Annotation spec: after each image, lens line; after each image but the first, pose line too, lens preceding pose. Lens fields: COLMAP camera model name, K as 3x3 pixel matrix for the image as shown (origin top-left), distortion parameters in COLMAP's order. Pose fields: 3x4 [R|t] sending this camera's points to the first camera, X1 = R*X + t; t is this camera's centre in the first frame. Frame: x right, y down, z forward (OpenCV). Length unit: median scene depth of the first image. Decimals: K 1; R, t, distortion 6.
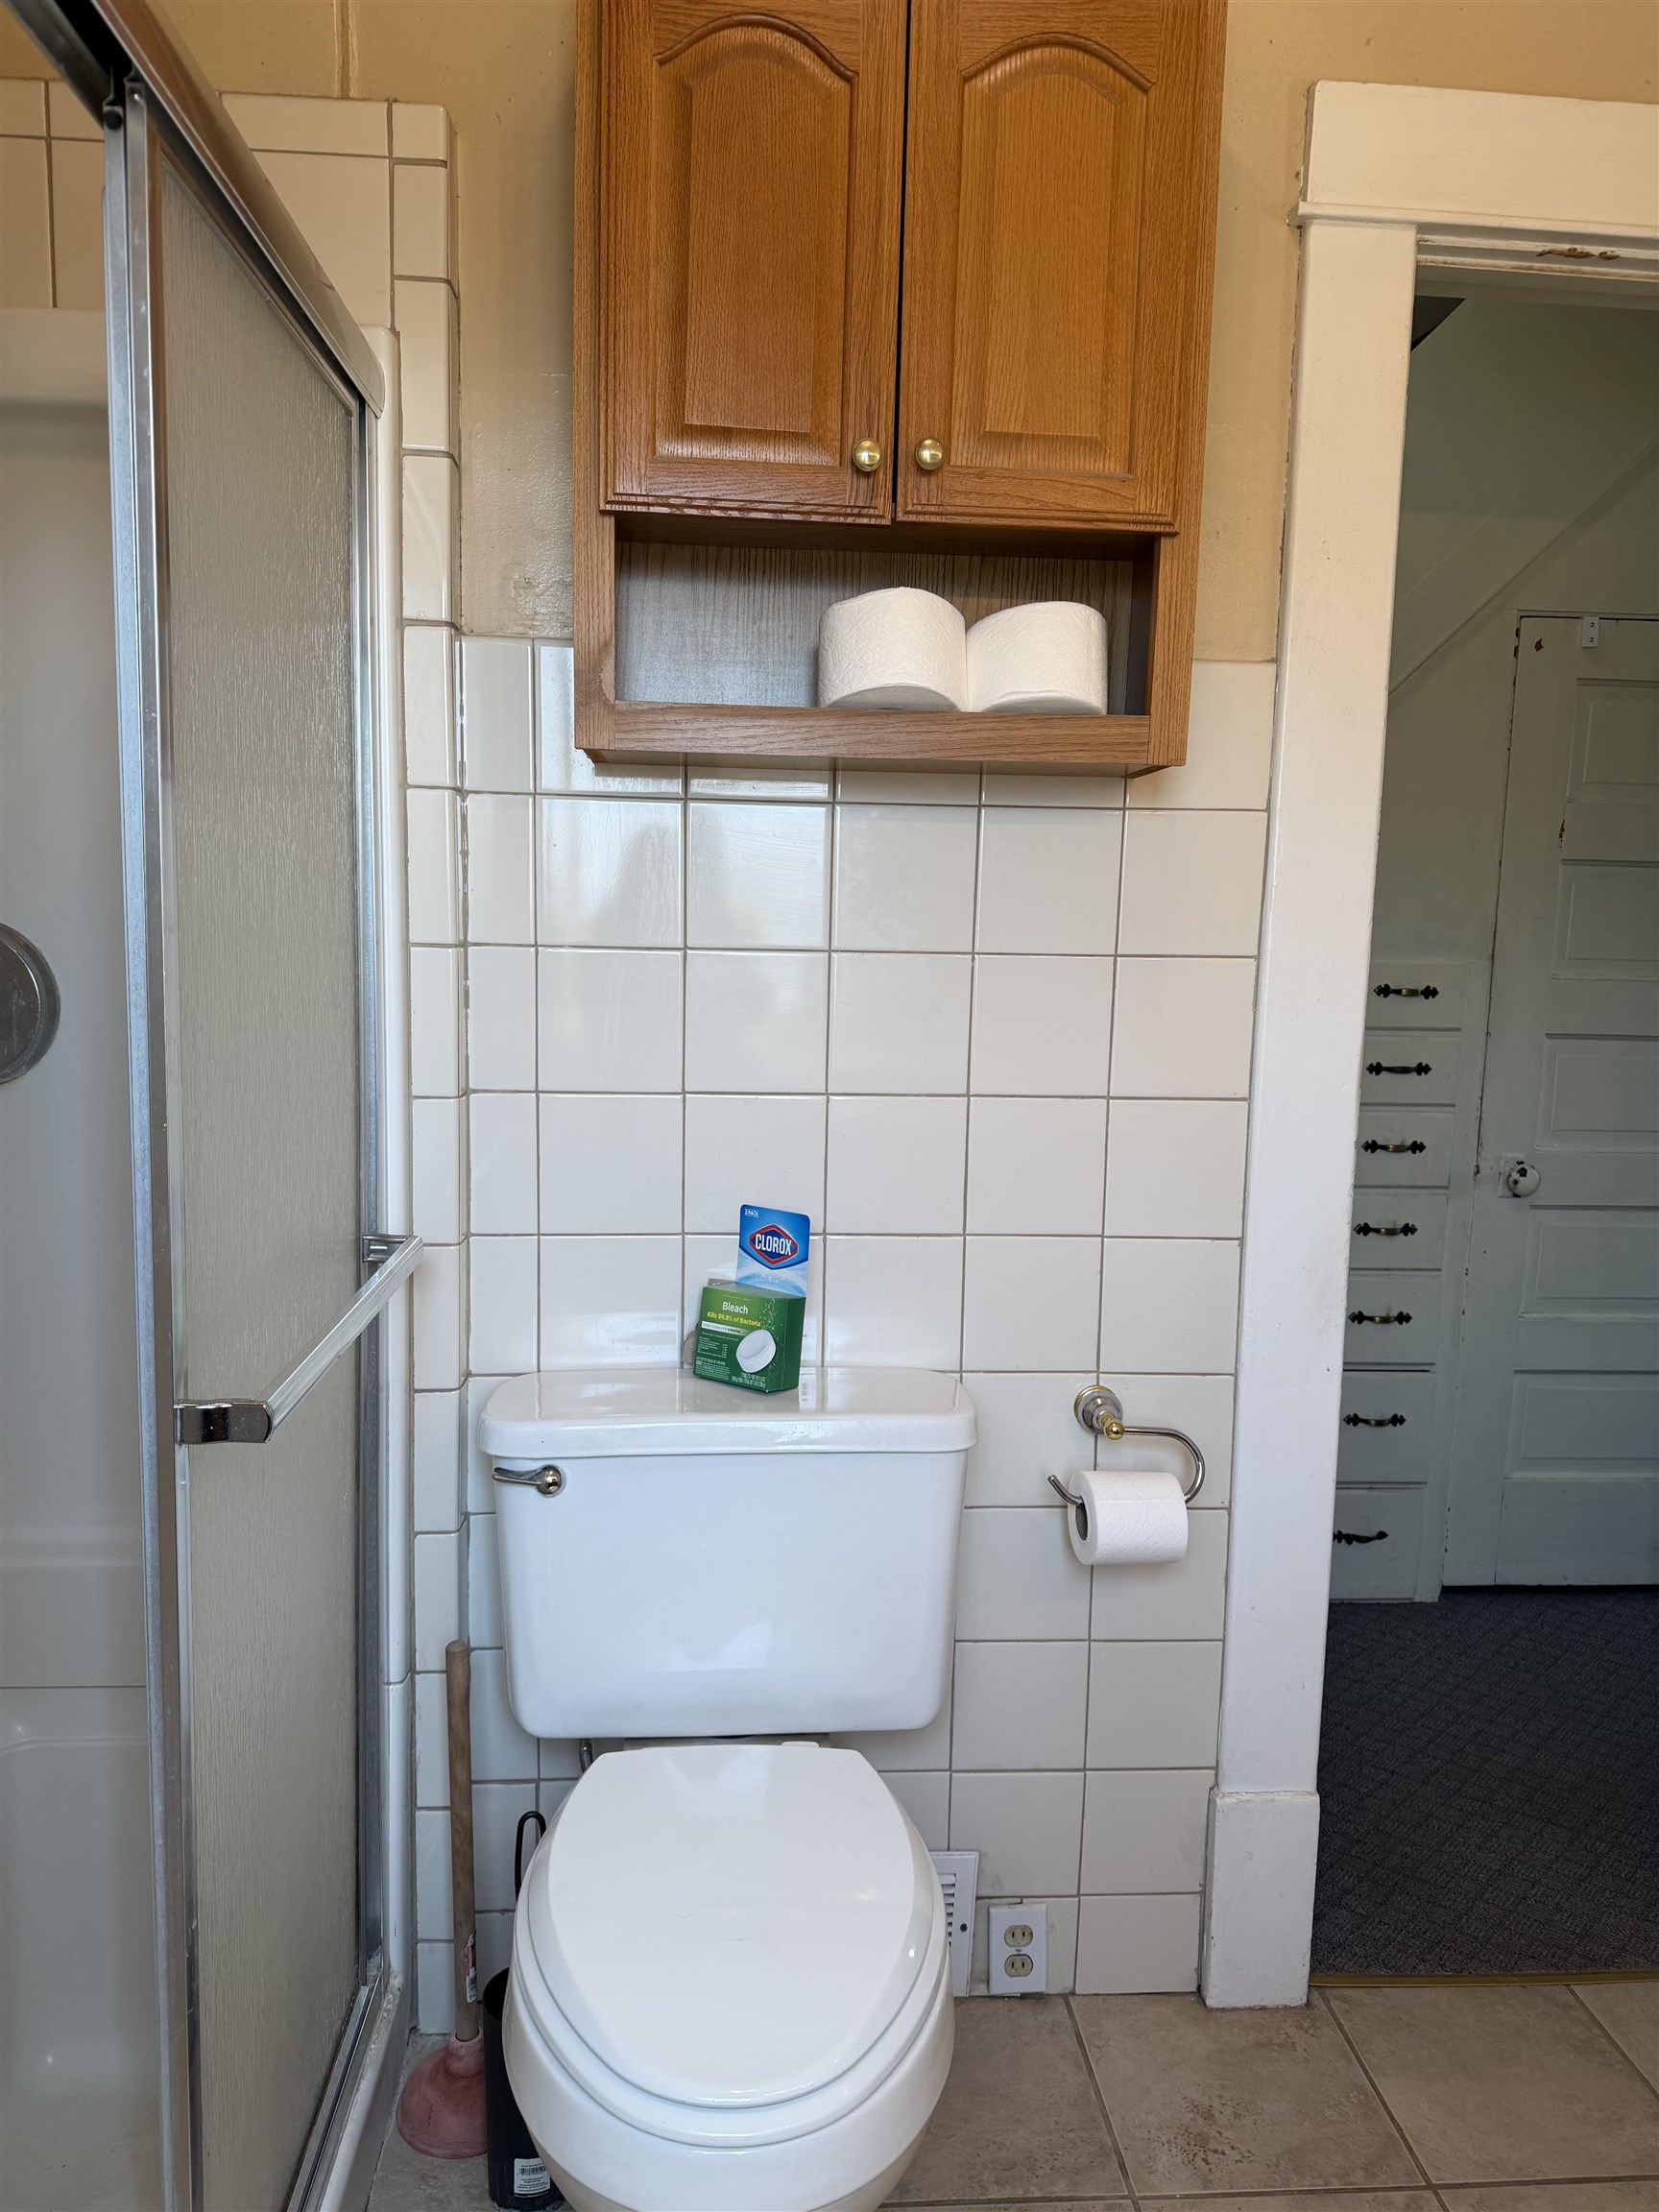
lens RADIAL K [[1559.7, 0, 835.3], [0, 1559.7, 1101.1], [0, 0, 1]] dist [0.093712, -0.136231]
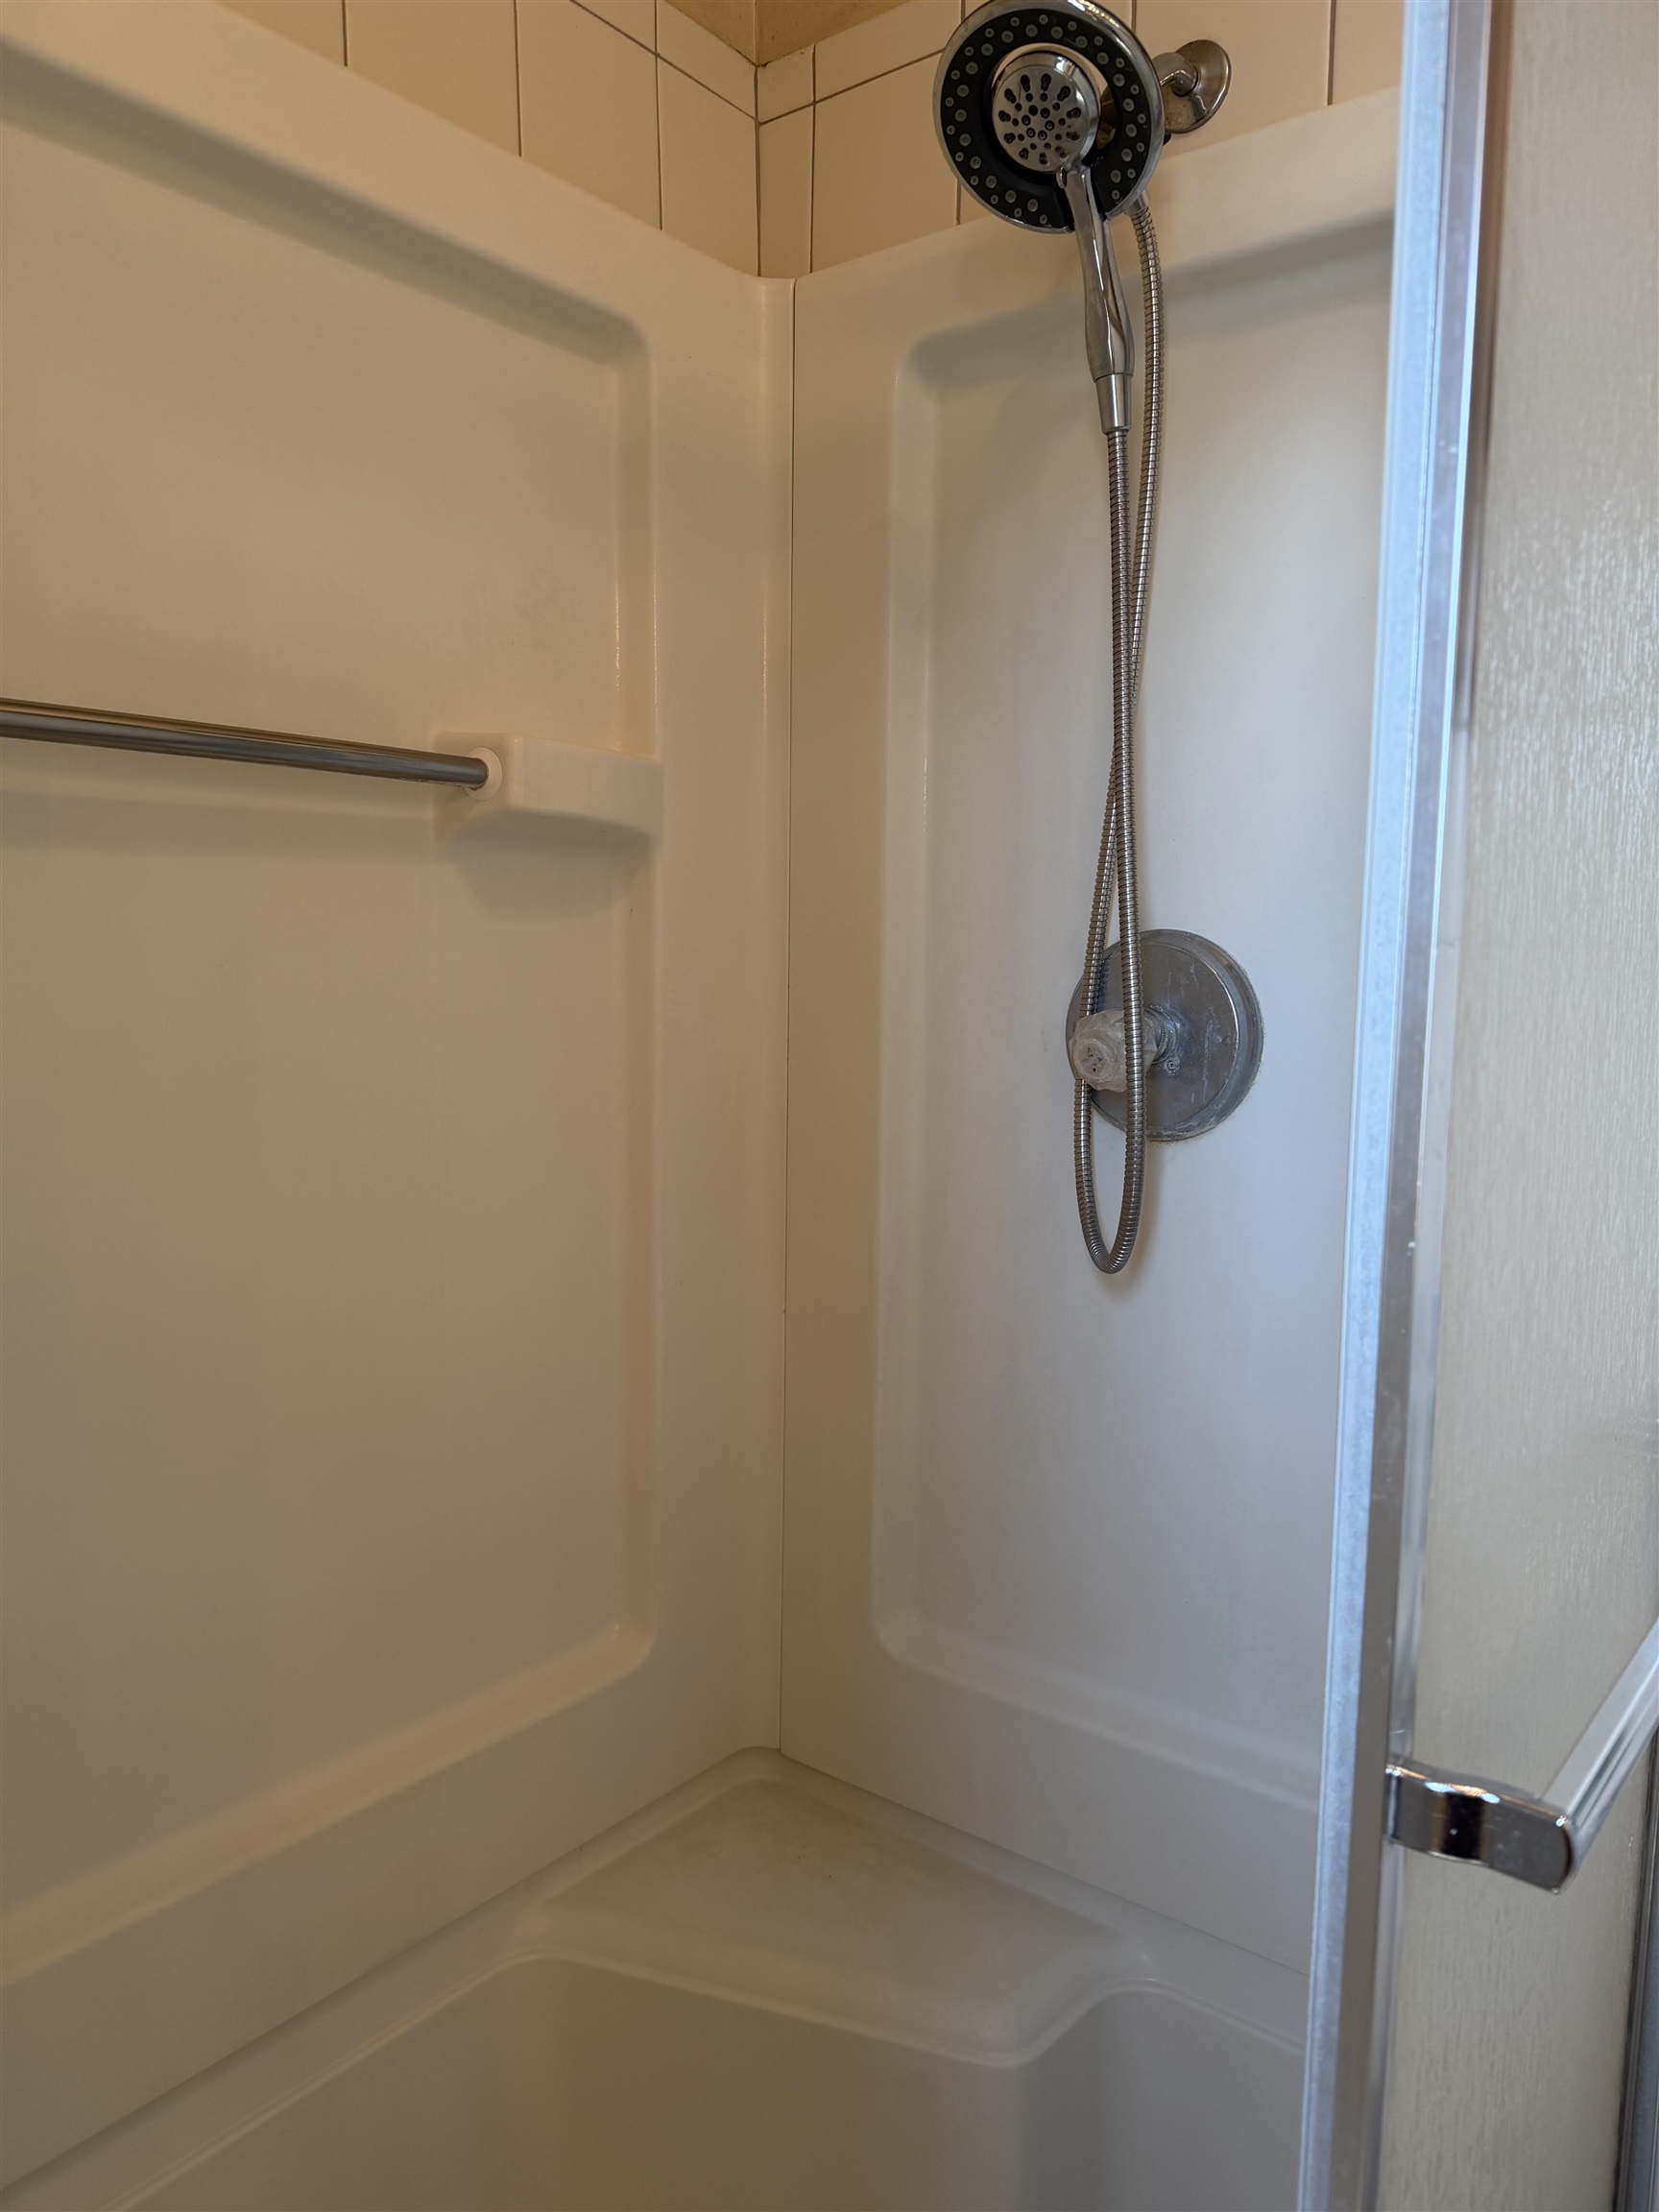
lens RADIAL K [[1559.7, 0, 835.3], [0, 1559.7, 1101.1], [0, 0, 1]] dist [0.093712, -0.136231]
pose [[0.744825, 0.053702, -0.665095, -0.210156], [-0.082170, 0.996551, -0.011555, -0.009379], [0.662181, 0.063257, 0.746669, 0.456081]]
